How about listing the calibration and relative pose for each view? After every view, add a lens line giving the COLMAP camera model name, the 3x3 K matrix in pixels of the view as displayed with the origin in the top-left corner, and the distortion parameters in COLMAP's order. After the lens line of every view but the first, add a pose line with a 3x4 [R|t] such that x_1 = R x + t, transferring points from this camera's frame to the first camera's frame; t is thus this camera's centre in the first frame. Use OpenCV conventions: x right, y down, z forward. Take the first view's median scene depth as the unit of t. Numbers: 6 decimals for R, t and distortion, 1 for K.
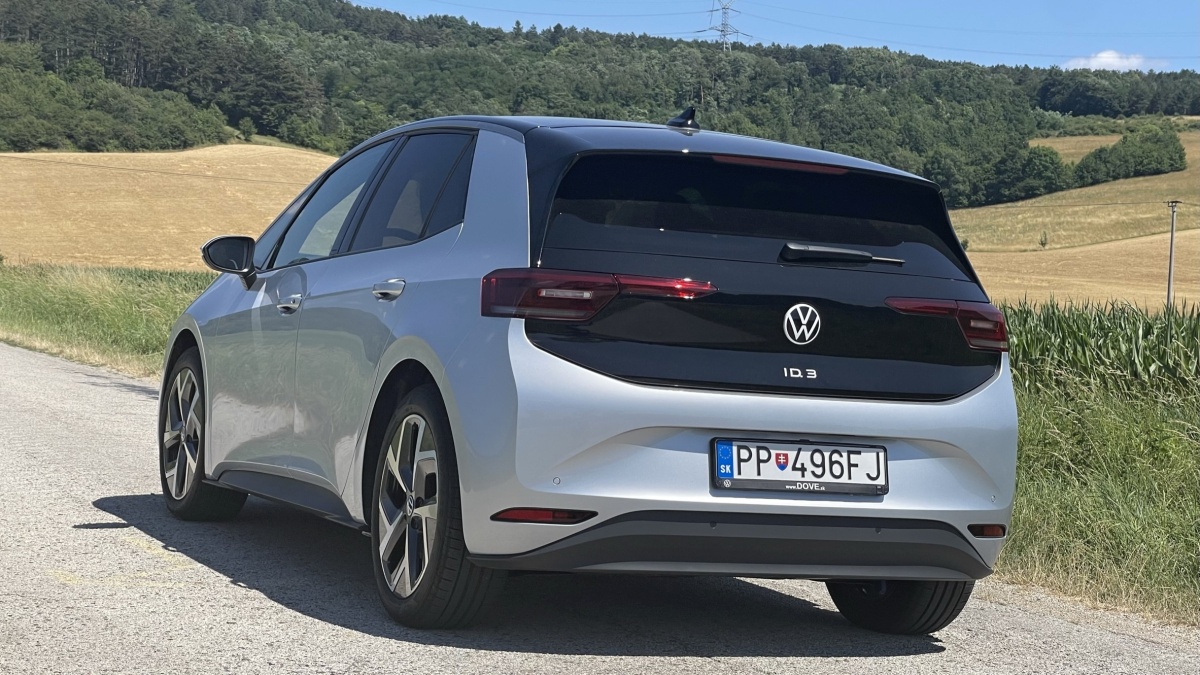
lens RADIAL K [[2360.7, 0, 602.6], [0, 2360.7, 493.1], [0, 0, 1]] dist [-0.002447, 0.470038]
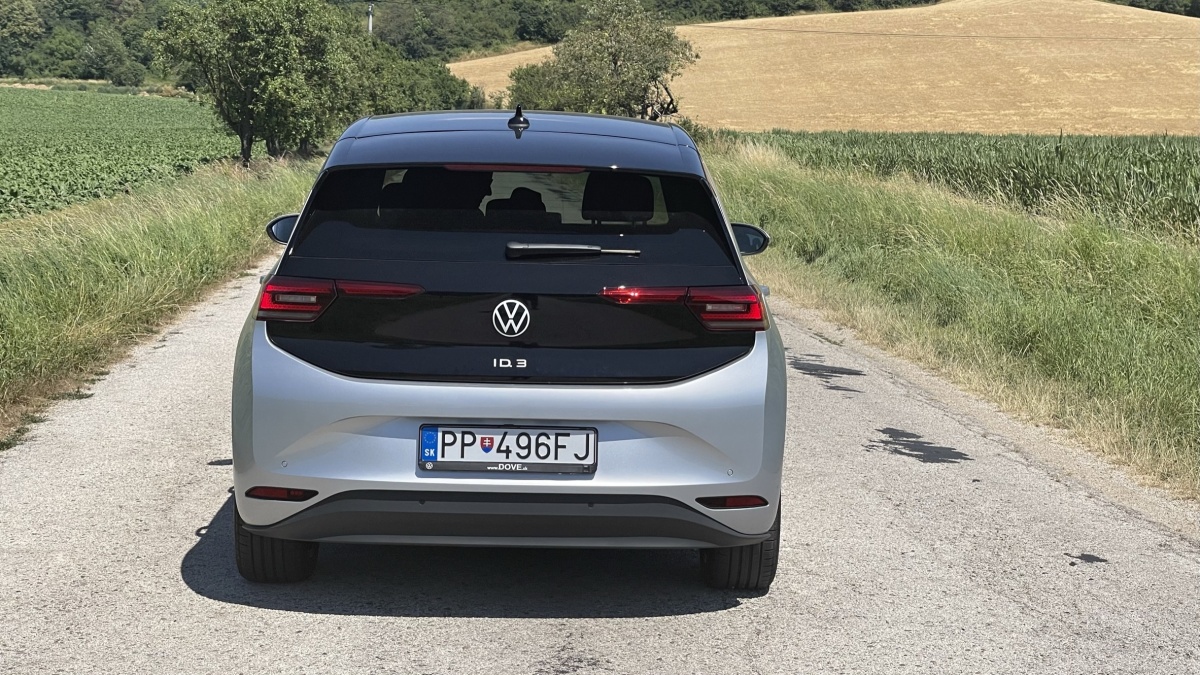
lens RADIAL K [[2360.7, 0, 602.6], [0, 2360.7, 493.1], [0, 0, 1]] dist [-0.002447, 0.470038]
pose [[0.938936, 0.009507, -0.343961, 0.502870], [0.013466, 0.997837, 0.064339, -0.060620], [0.343829, -0.065042, 0.936777, -0.017948]]
